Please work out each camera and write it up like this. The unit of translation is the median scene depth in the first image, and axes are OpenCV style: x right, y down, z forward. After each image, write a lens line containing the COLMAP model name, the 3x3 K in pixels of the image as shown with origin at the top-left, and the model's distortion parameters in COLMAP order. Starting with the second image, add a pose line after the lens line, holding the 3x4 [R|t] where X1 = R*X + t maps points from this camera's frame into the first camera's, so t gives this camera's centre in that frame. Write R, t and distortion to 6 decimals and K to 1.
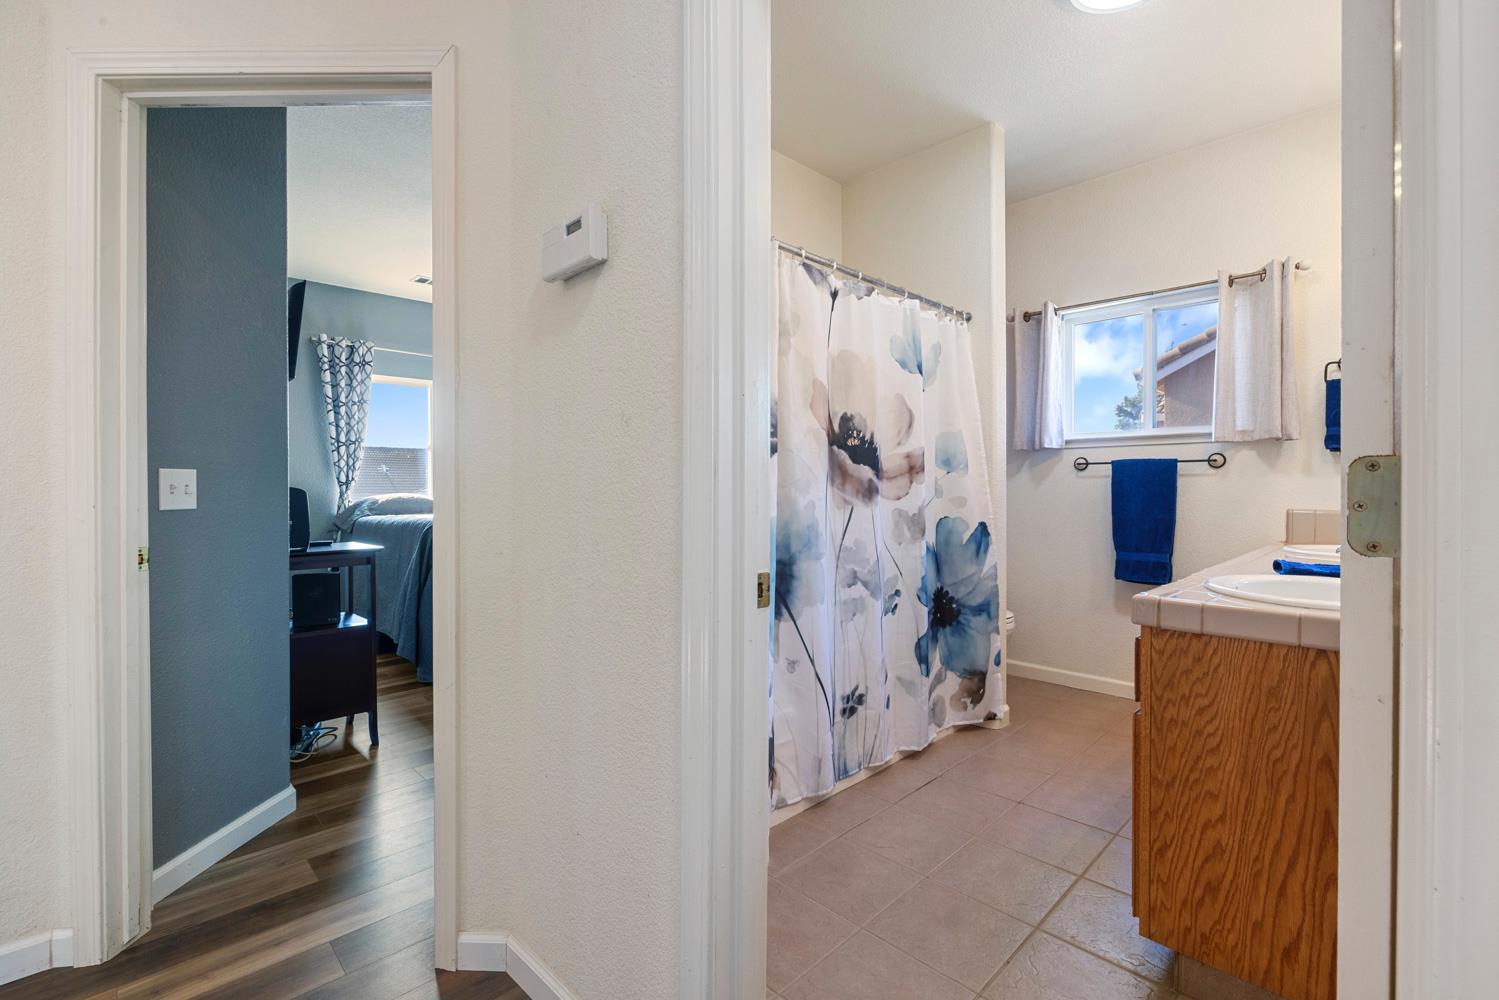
lens RADIAL K [[663.1, 0, 751.4], [0, 663.1, 489.3], [0, 0, 1]] dist [-0.014447, 0.002551]
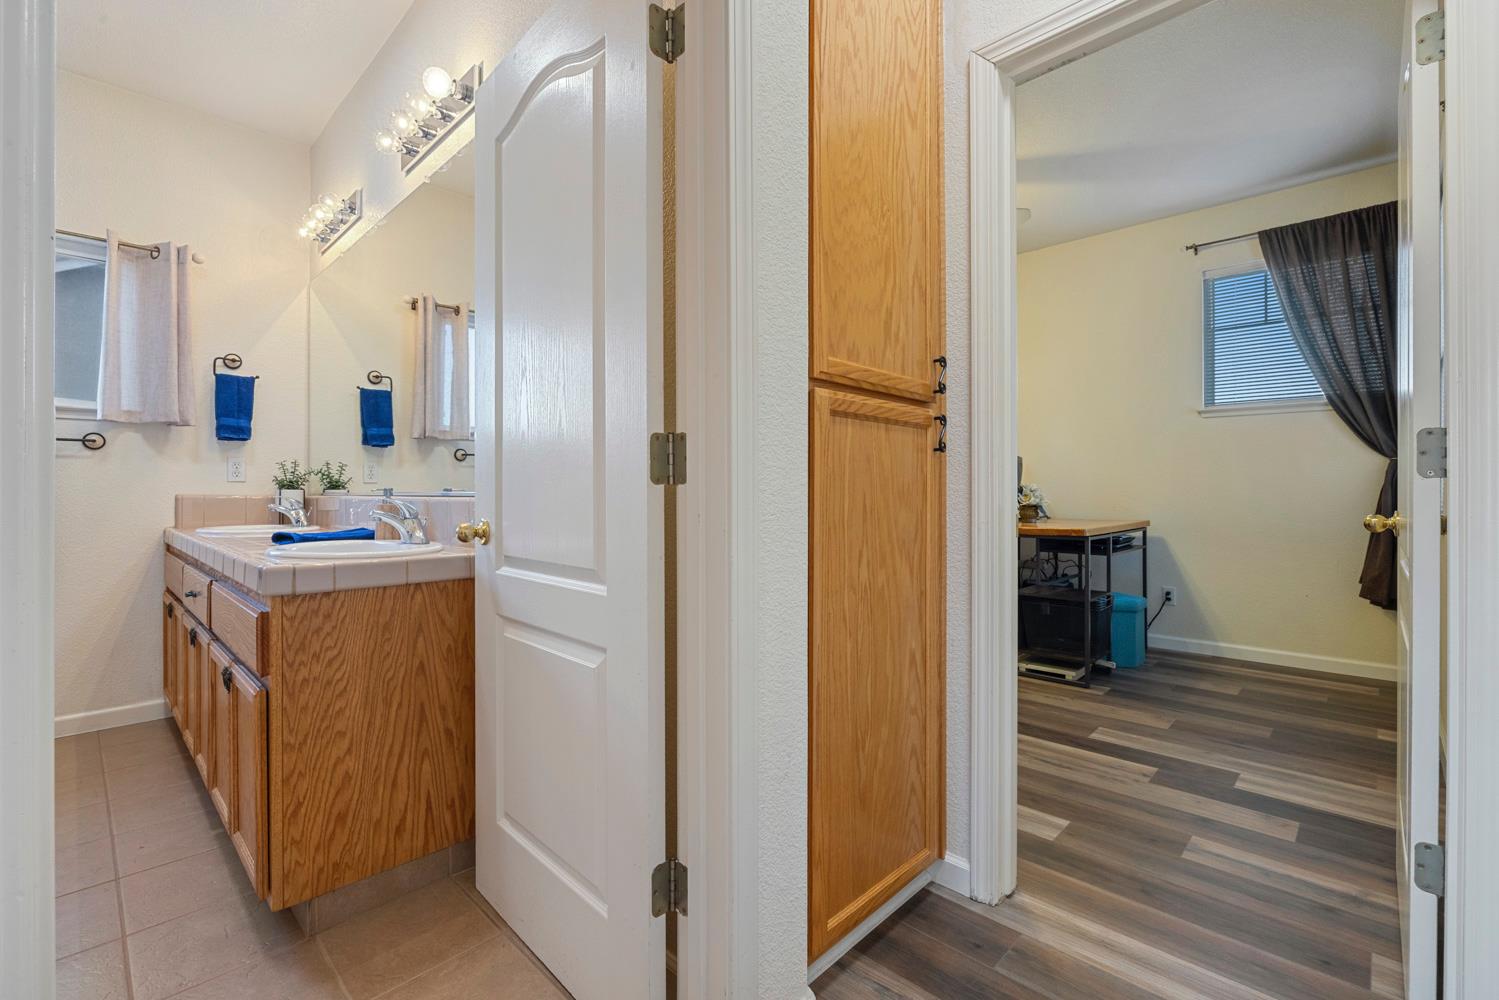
lens RADIAL K [[663.1, 0, 738.1], [0, 663.1, 492.4], [0, 0, 1]] dist [-0.014447, 0.002551]
pose [[-0.028157, -0.001884, 0.999602, -0.351505], [0.000643, 0.999998, 0.001903, 0.042222], [-0.999603, 0.000696, -0.028156, 0.284990]]
